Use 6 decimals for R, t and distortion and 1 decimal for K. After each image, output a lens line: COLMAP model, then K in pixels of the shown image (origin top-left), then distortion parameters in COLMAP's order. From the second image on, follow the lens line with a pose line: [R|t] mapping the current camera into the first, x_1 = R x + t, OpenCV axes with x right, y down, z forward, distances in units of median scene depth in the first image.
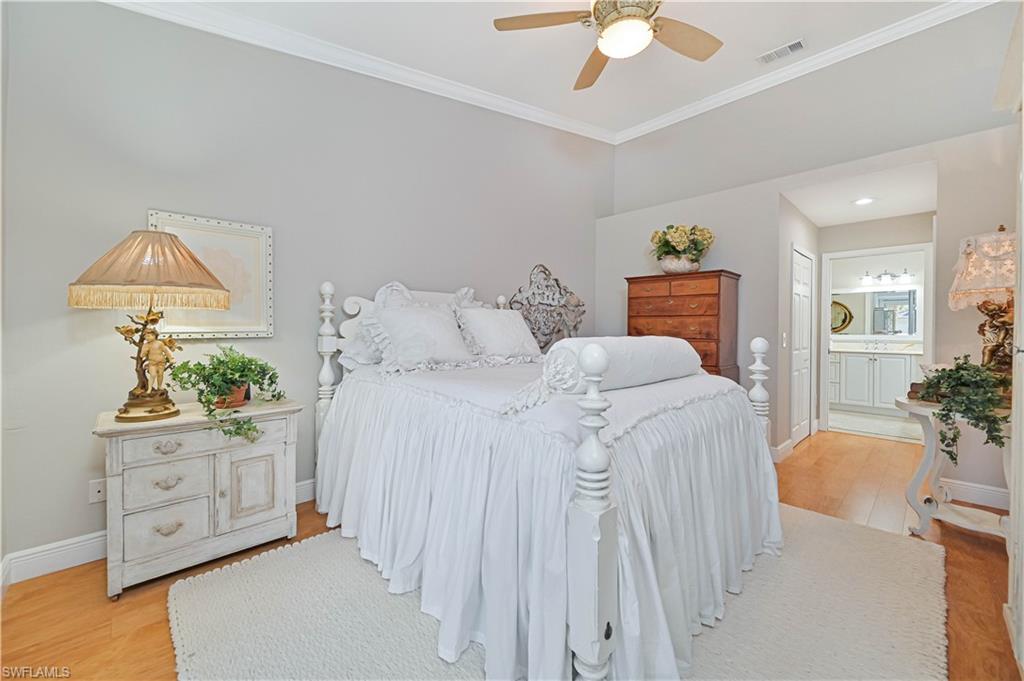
lens RADIAL K [[402.5, 0, 512.0], [0, 402.5, 334.7], [0, 0, 1]] dist [-0.000534, 0.000036]
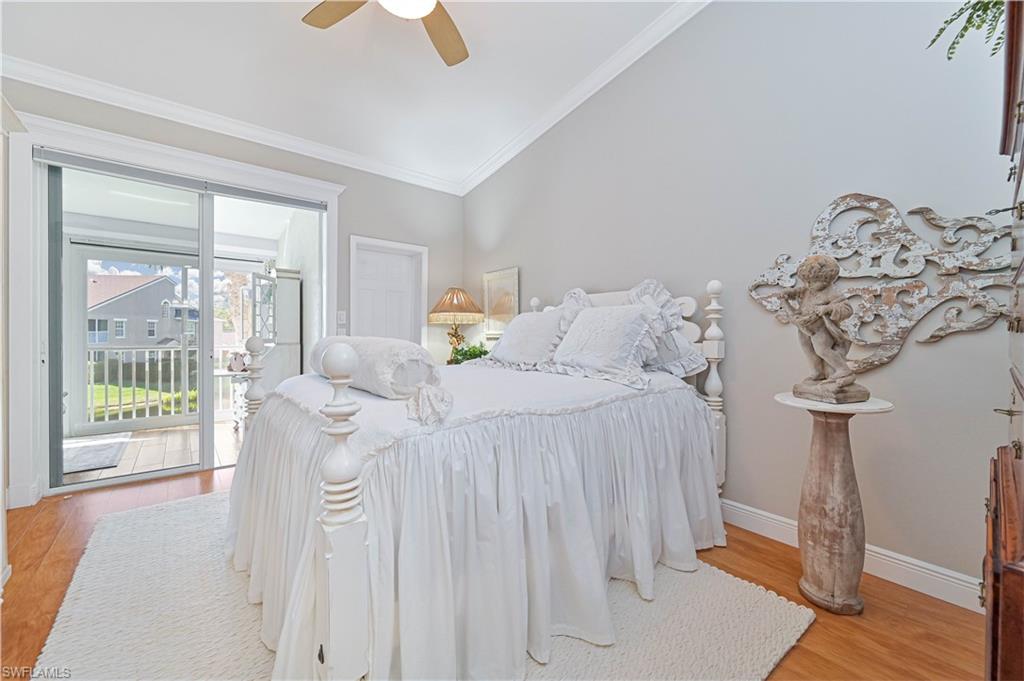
lens RADIAL K [[402.5, 0, 512.0], [0, 402.5, 334.7], [0, 0, 1]] dist [-0.000534, 0.000036]
pose [[-0.072907, 0.010935, -0.997279, 0.563010], [-0.009715, 0.999885, 0.011674, -0.013314], [0.997291, 0.010539, -0.072793, 0.641559]]
